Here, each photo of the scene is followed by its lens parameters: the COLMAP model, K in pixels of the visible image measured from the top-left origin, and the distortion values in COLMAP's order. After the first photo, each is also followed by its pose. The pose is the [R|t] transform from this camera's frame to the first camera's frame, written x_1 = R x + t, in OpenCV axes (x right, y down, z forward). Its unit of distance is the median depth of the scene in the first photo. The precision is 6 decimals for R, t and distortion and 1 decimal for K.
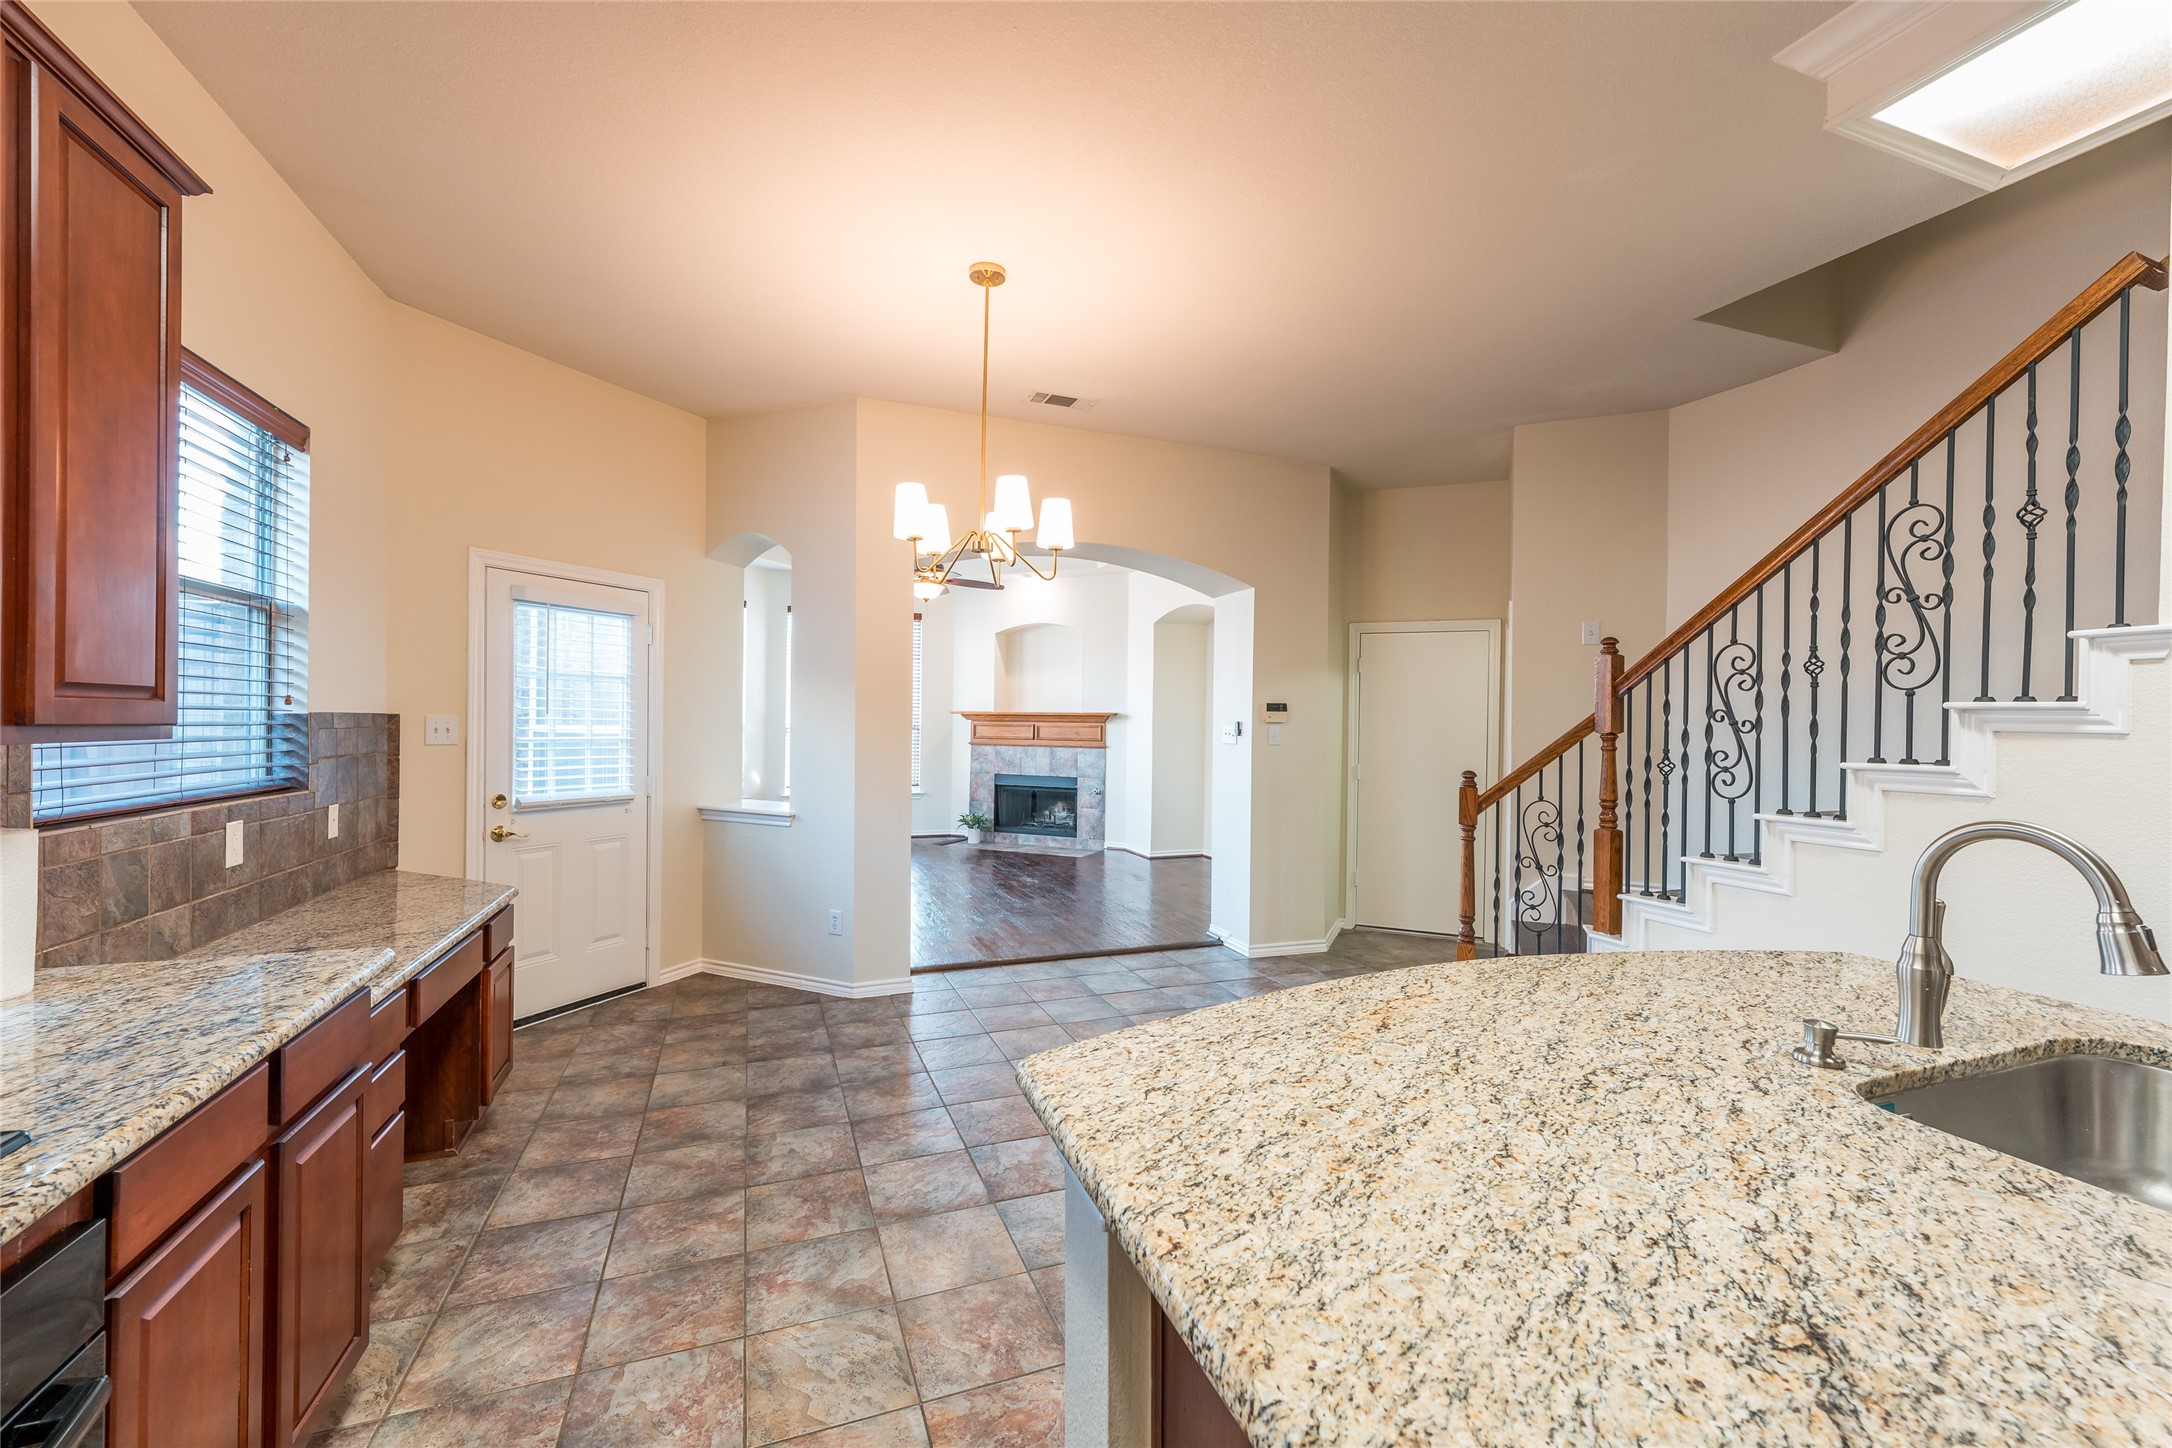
lens RADIAL K [[871.5, 0, 1087.7], [0, 871.5, 725.8], [0, 0, 1]] dist [0.001957, -0.000477]
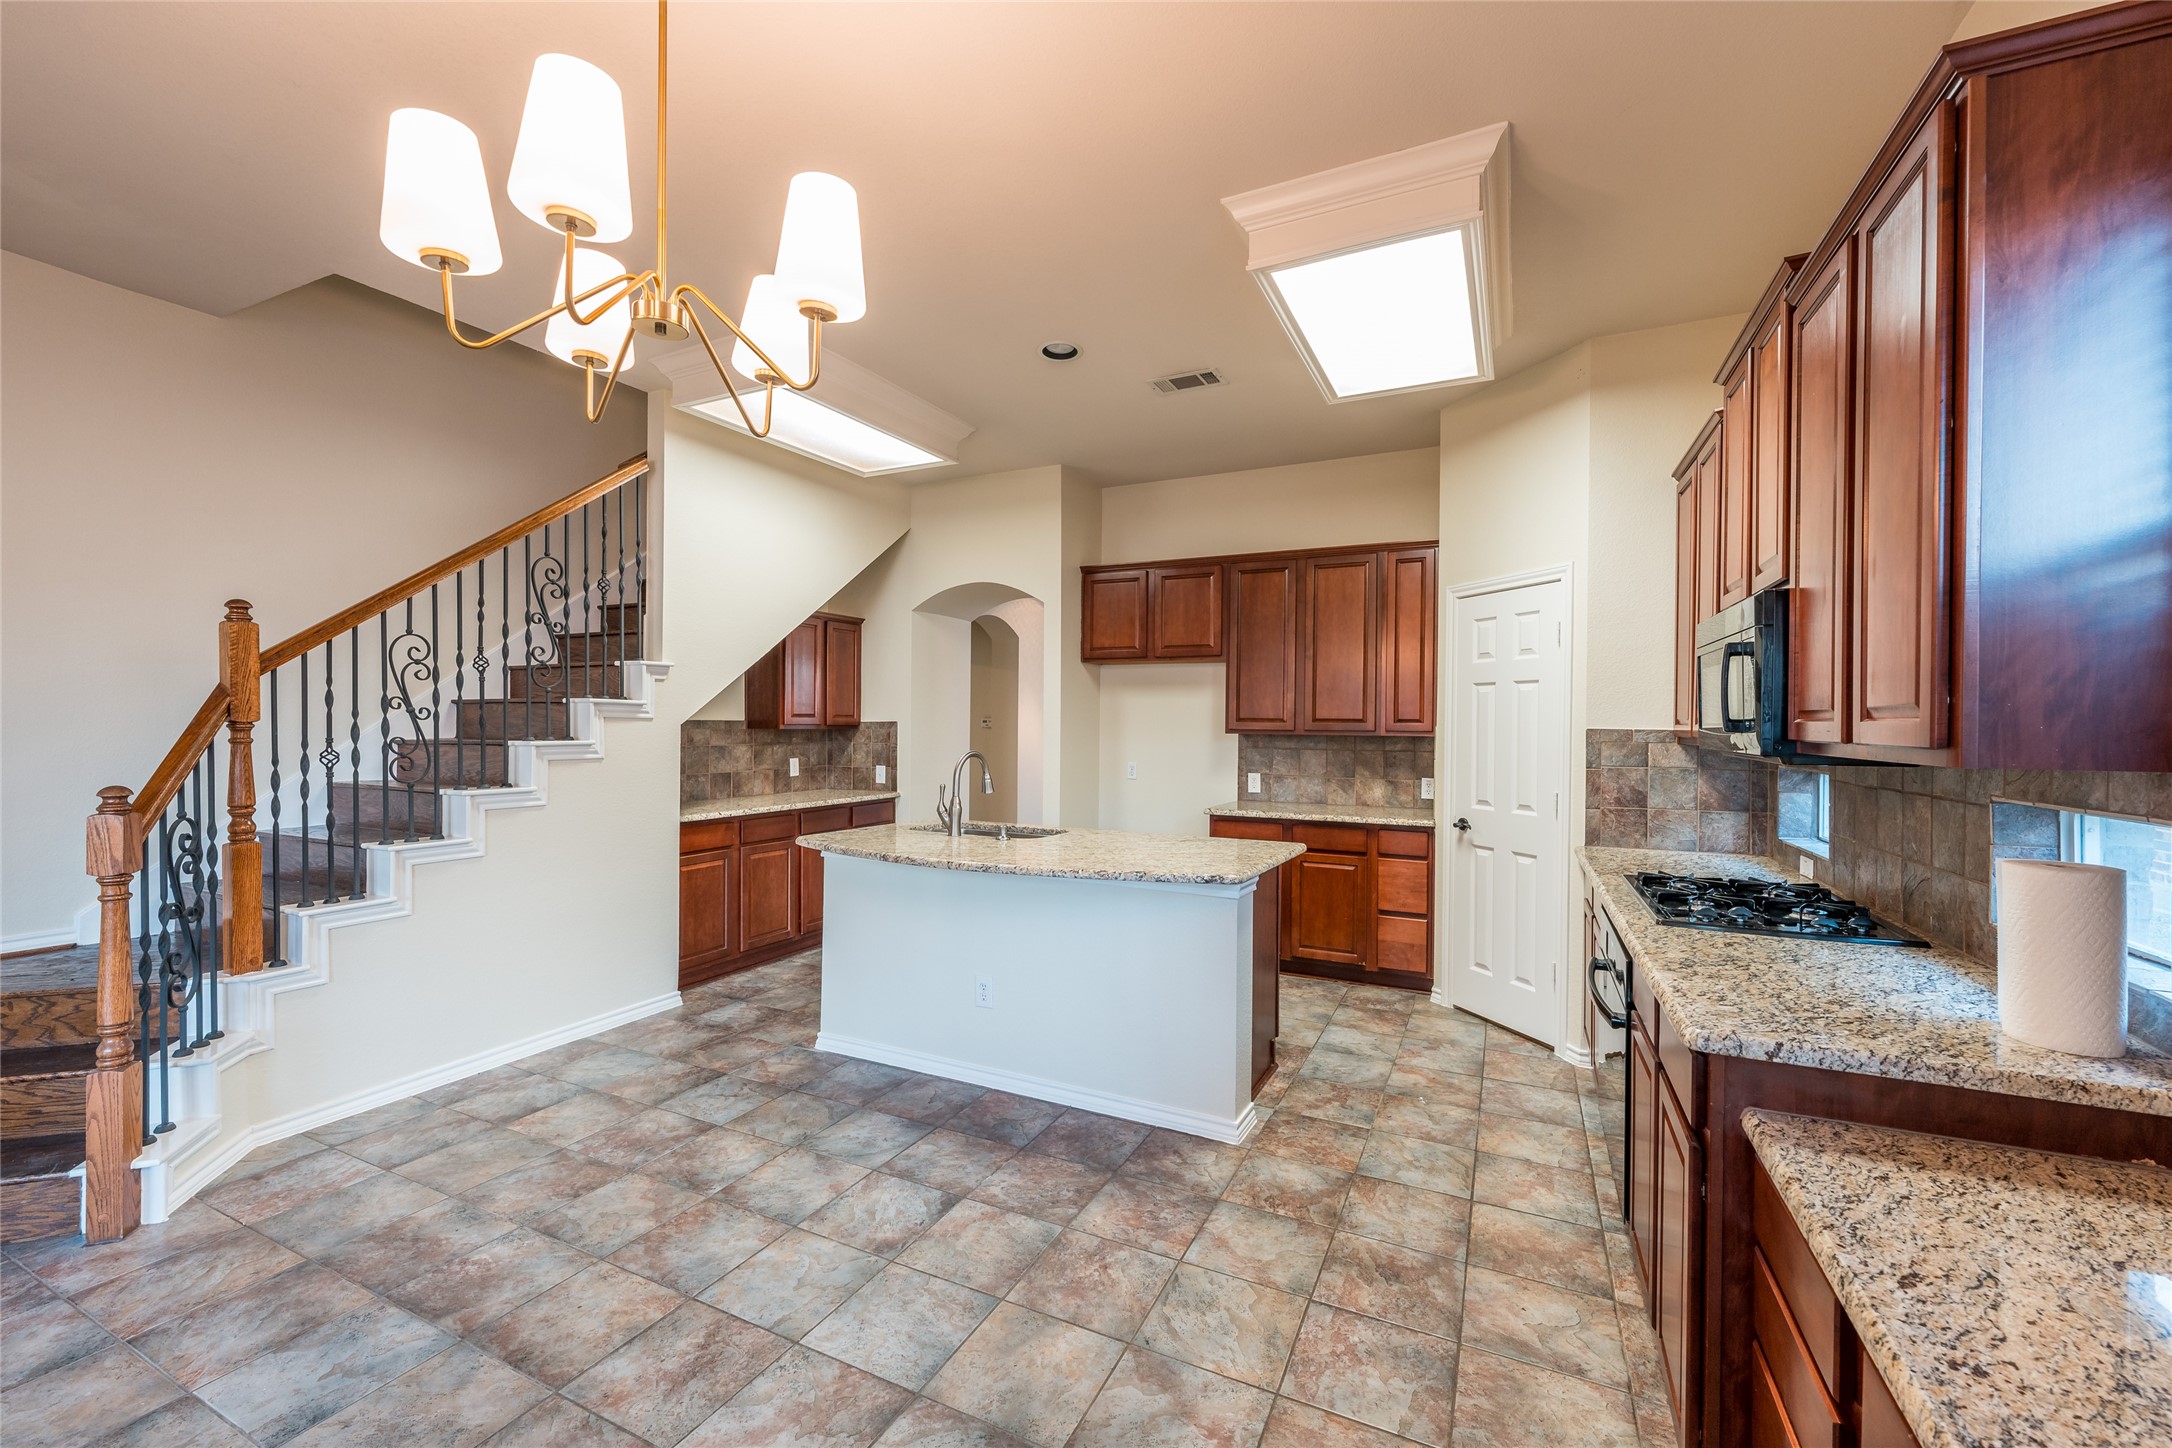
lens RADIAL K [[871.5, 0, 1087.7], [0, 871.5, 725.8], [0, 0, 1]] dist [0.001957, -0.000477]
pose [[-0.681379, -0.021254, 0.731622, -0.631184], [-0.014644, 0.999774, 0.015405, -0.014067], [-0.731785, -0.000217, -0.681536, 1.223024]]
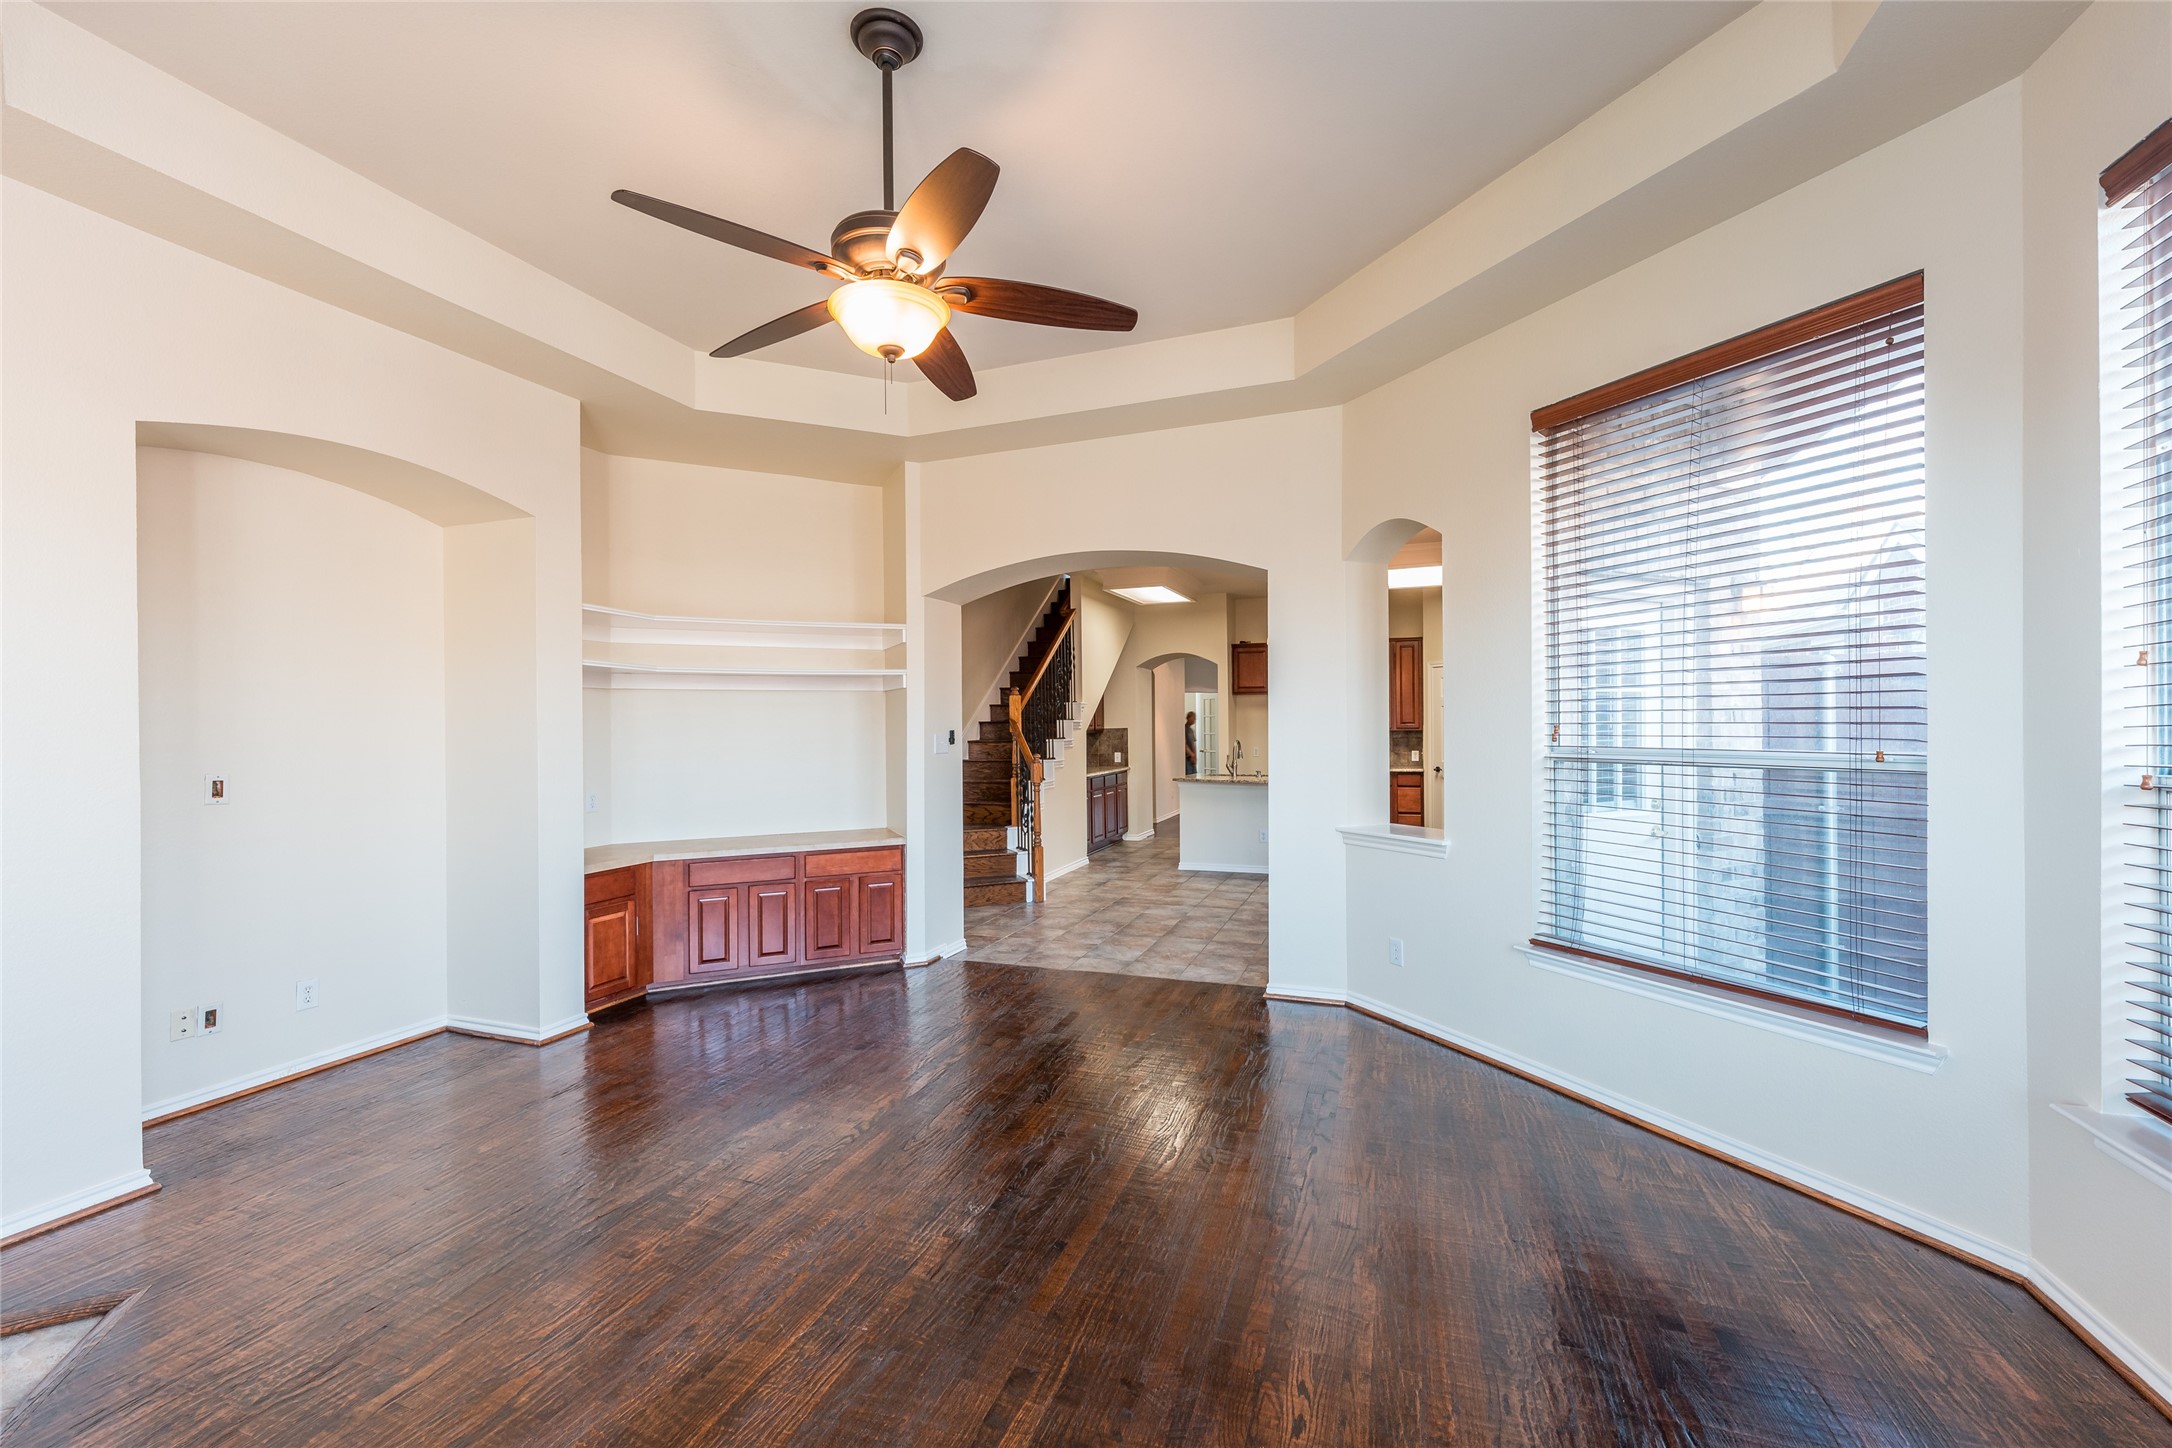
lens RADIAL K [[871.5, 0, 1087.7], [0, 871.5, 725.8], [0, 0, 1]] dist [0.001957, -0.000477]
pose [[-0.756397, -0.006143, 0.654083, -1.147981], [0.001948, 0.999930, 0.011643, -0.039540], [-0.654109, 0.010081, -0.756333, 3.131522]]
